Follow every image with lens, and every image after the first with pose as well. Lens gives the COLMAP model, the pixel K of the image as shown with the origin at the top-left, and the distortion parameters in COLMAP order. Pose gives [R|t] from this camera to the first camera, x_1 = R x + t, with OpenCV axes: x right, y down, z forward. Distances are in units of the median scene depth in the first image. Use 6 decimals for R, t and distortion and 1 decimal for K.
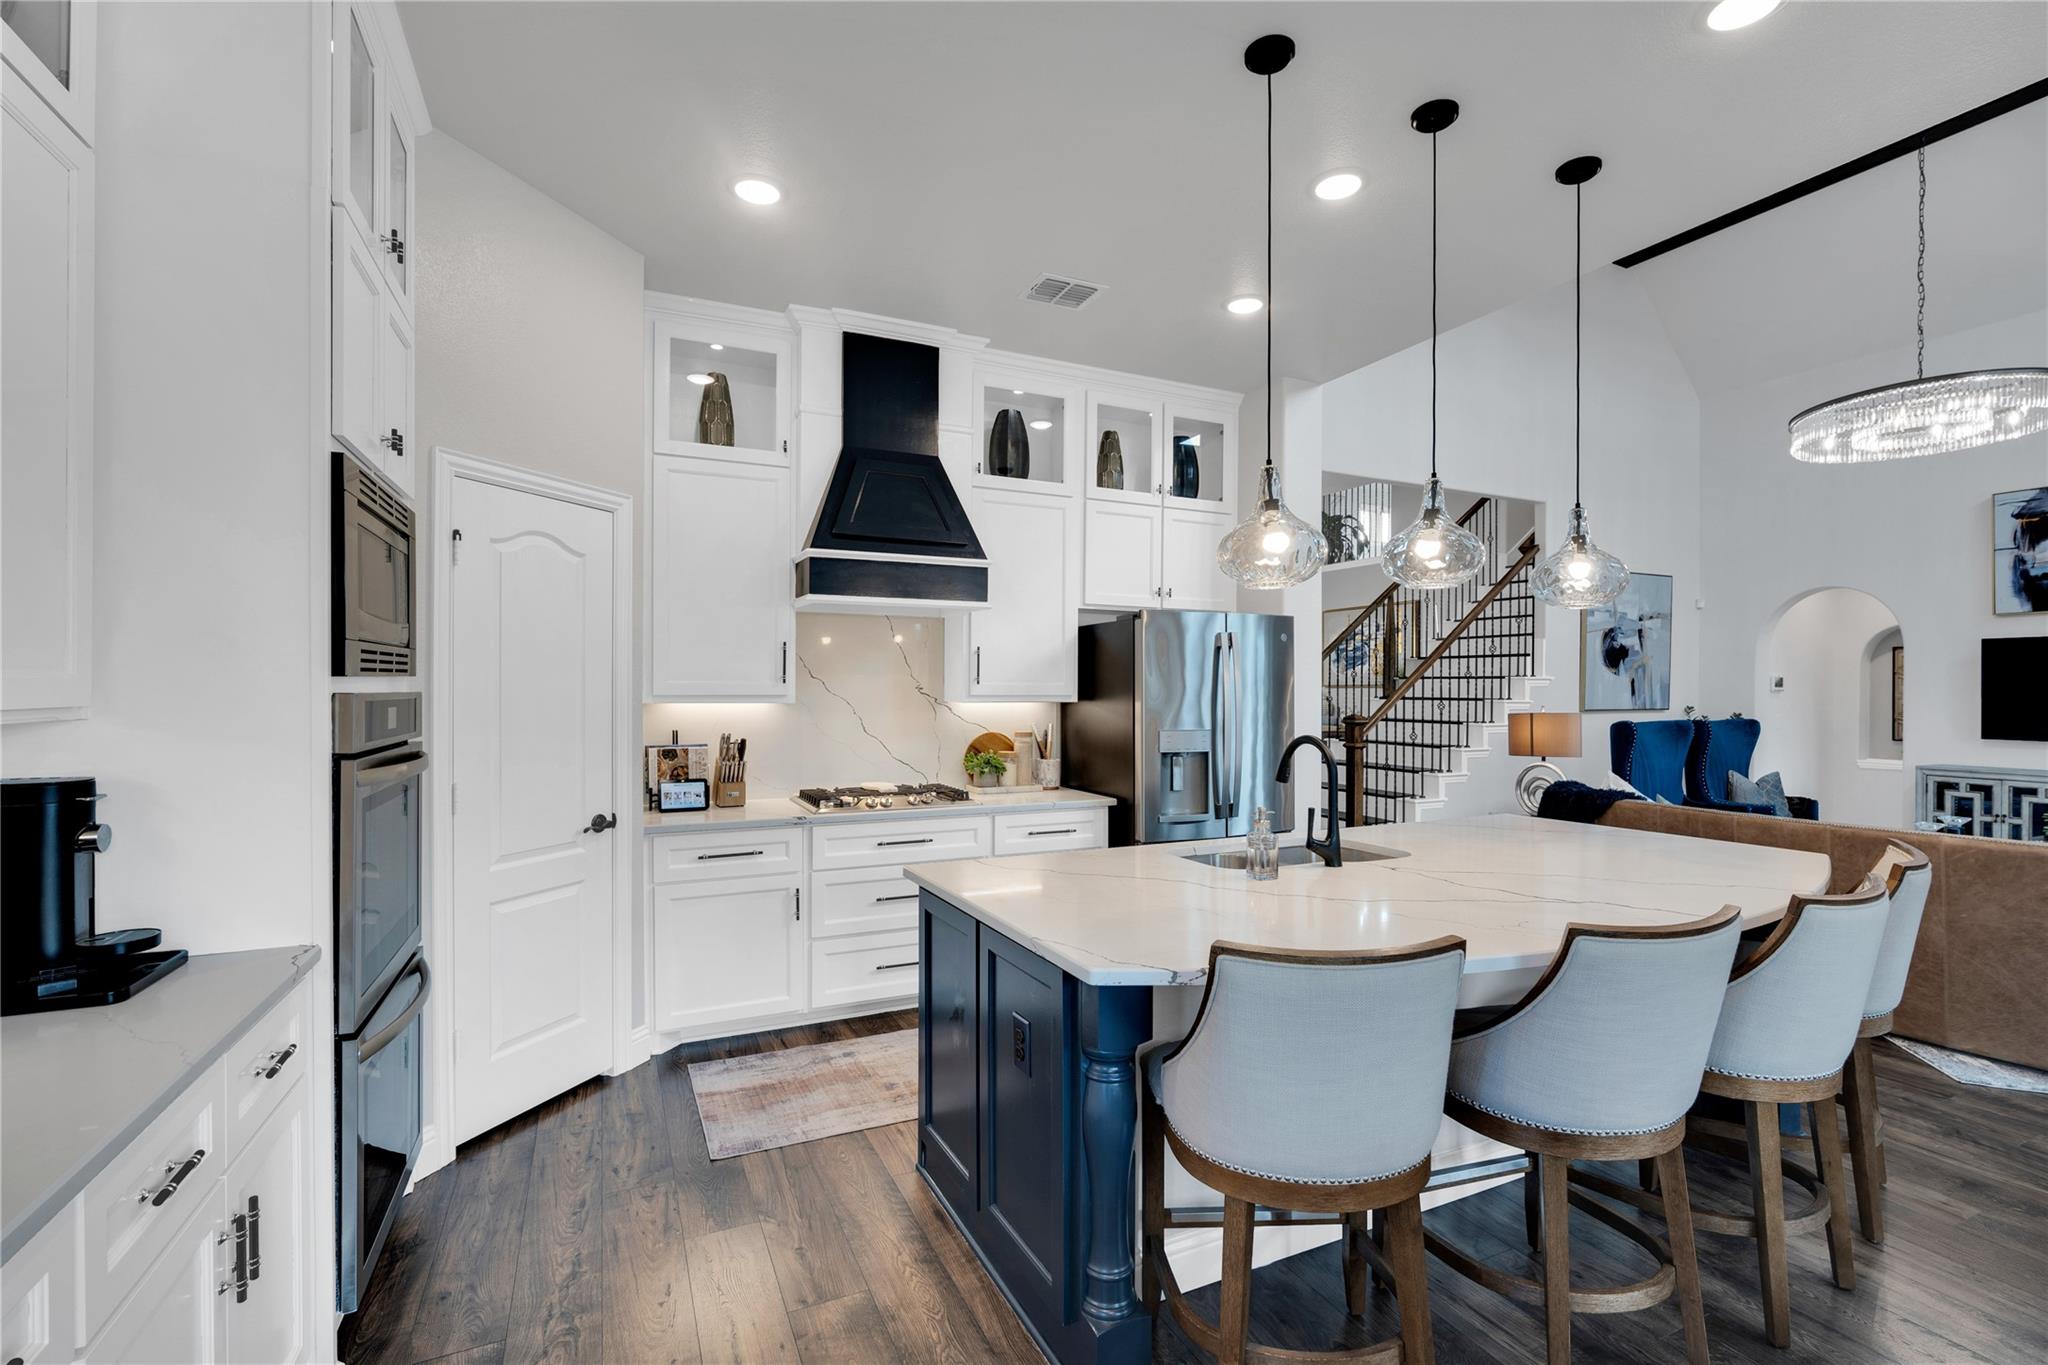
lens RADIAL K [[904.0, 0, 1023.5], [0, 904.0, 693.0], [0, 0, 1]] dist [0.000992, 0.000118]
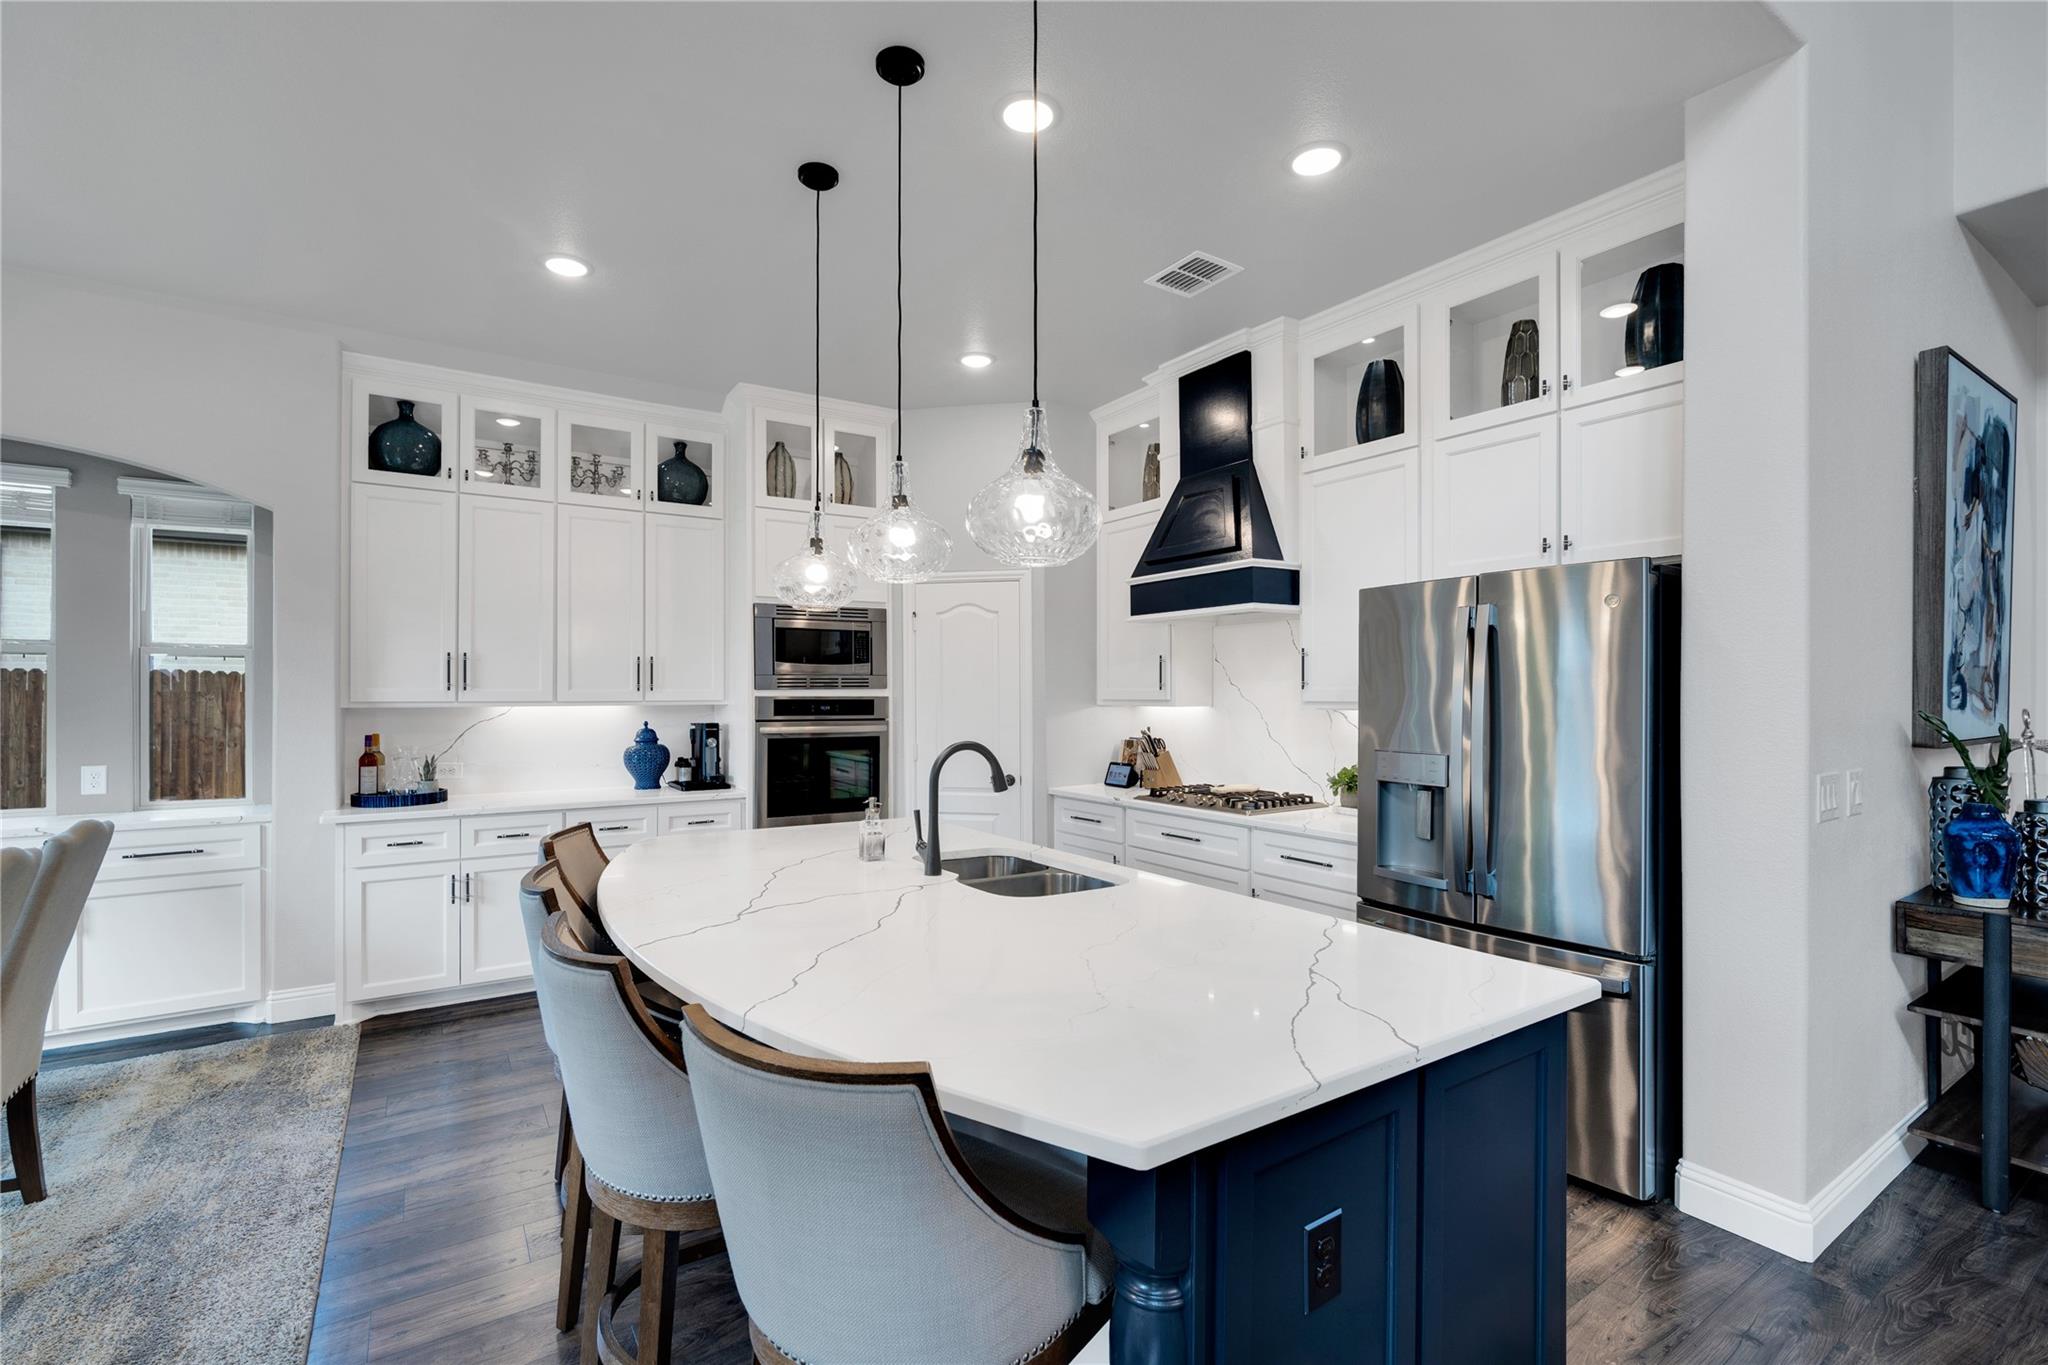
lens RADIAL K [[904.0, 0, 1023.5], [0, 904.0, 693.0], [0, 0, 1]] dist [0.000992, 0.000118]
pose [[0.146857, -0.002574, -0.989154, 0.918691], [0.000561, 0.999997, -0.002518, -0.003732], [0.989158, -0.000185, 0.146858, 0.672515]]
